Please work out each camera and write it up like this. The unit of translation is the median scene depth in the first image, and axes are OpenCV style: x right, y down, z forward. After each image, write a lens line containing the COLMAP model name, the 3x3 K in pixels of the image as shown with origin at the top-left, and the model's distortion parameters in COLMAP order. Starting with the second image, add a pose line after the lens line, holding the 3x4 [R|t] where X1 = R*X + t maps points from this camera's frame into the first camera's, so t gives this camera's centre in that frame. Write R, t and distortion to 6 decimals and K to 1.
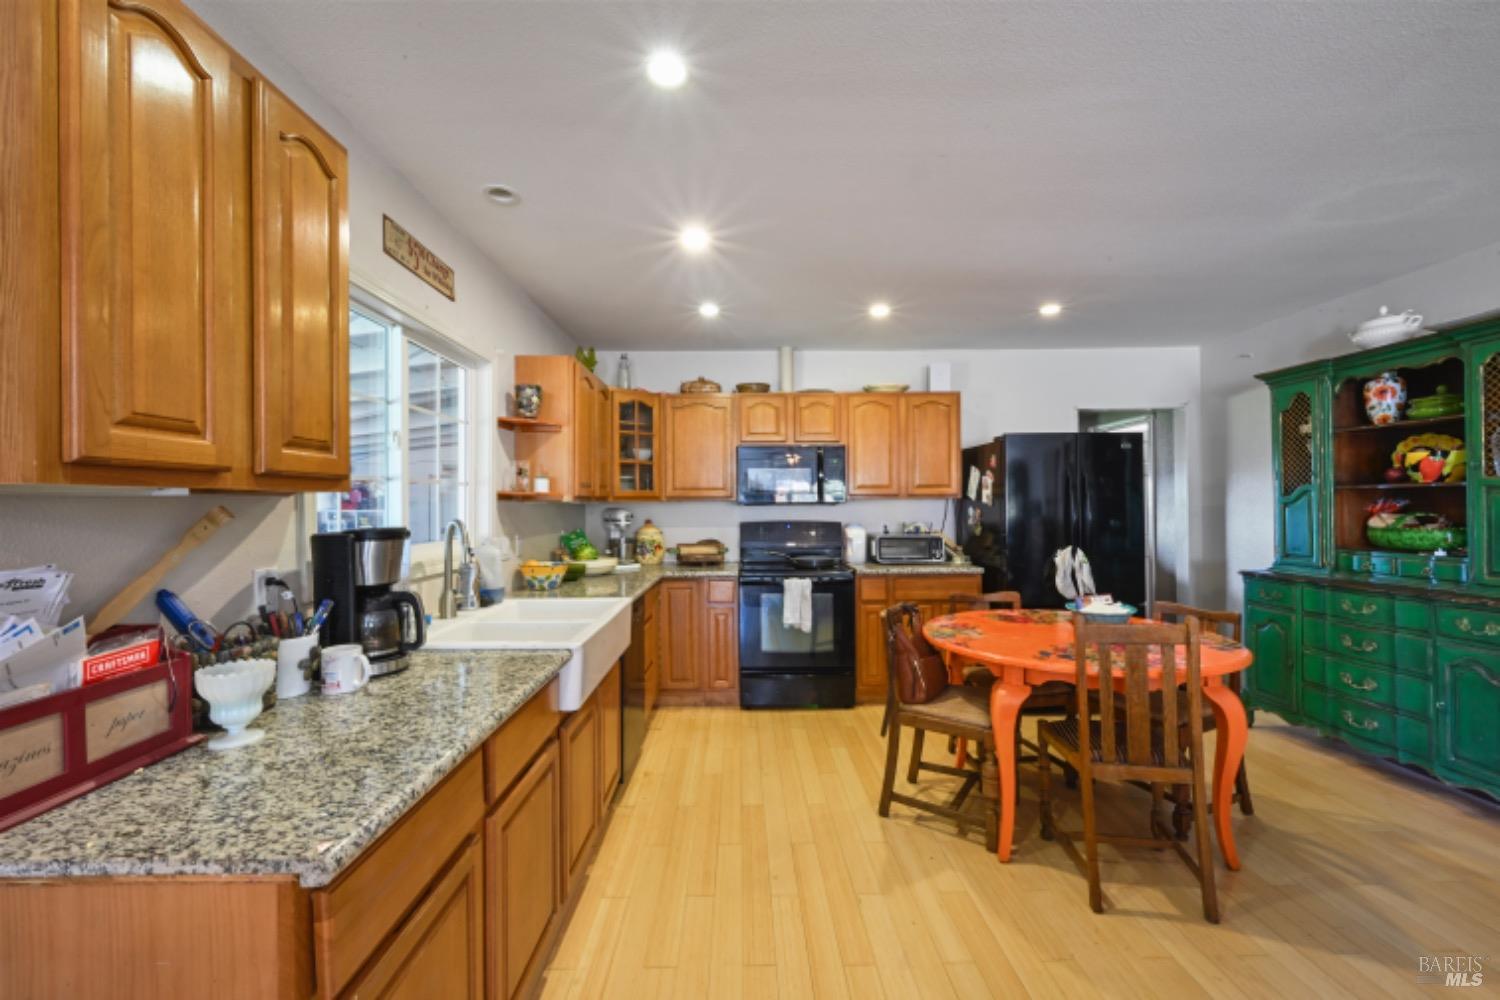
lens RADIAL K [[649.1, 0, 749.2], [0, 649.1, 501.1], [0, 0, 1]] dist [-0.000139, -0.000001]
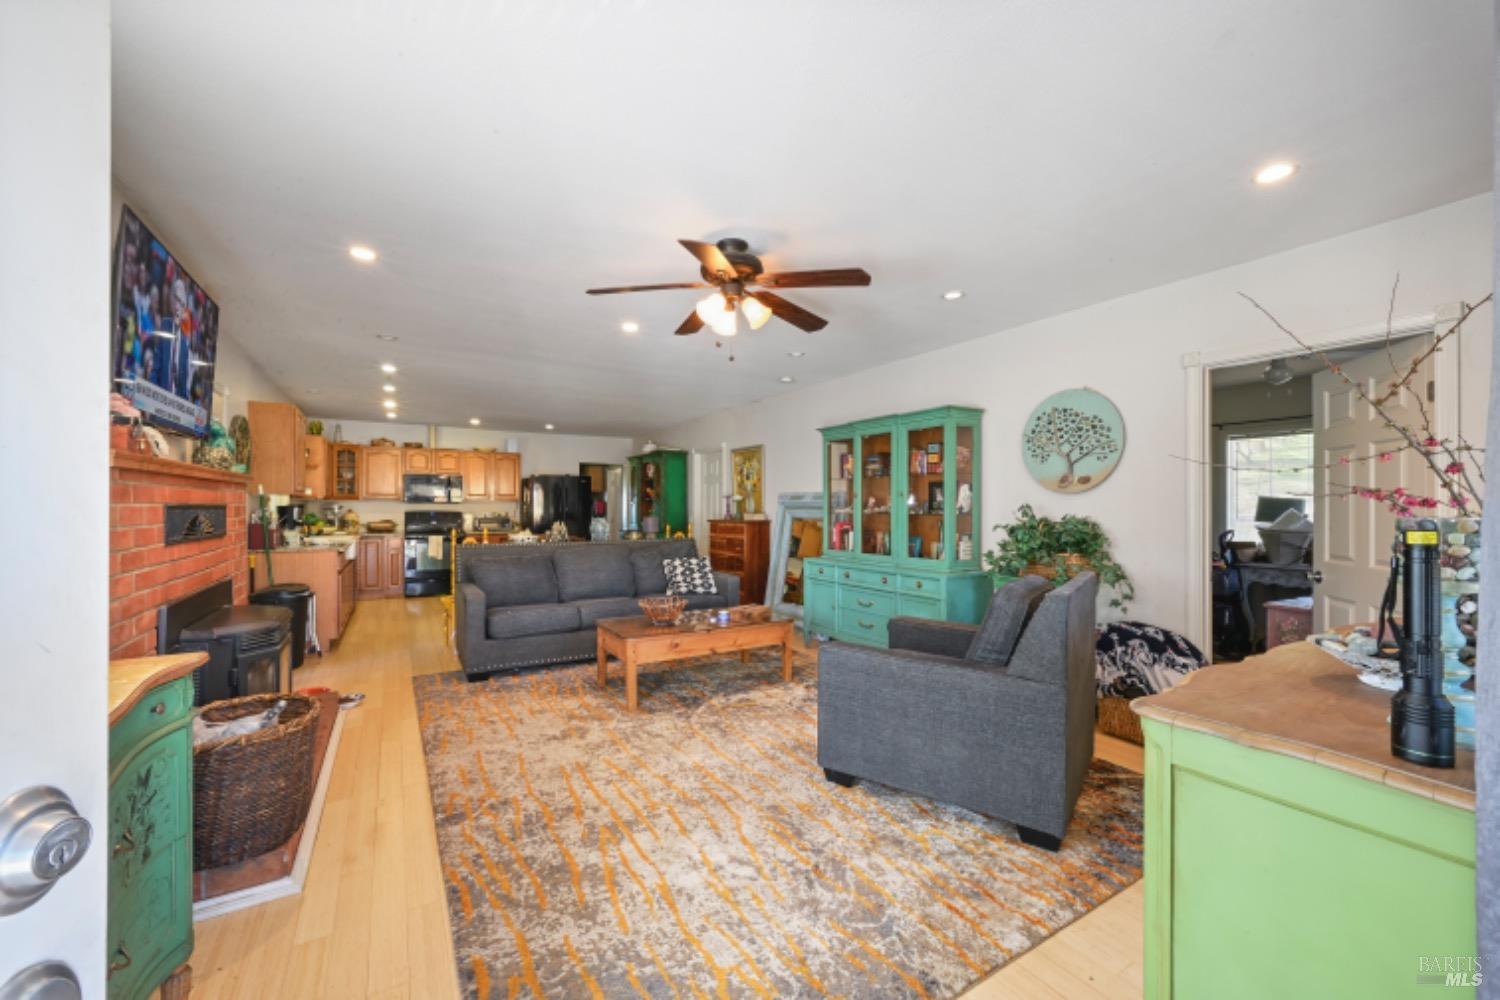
lens RADIAL K [[586.4, 0, 743.3], [0, 586.4, 504.0], [0, 0, 1]] dist [-0.001244, 0.000938]
pose [[0.855720, 0.014942, 0.517223, -0.057583], [-0.012787, 0.999888, -0.007731, 0.011515], [-0.517280, 0.000002, 0.855816, -1.119099]]
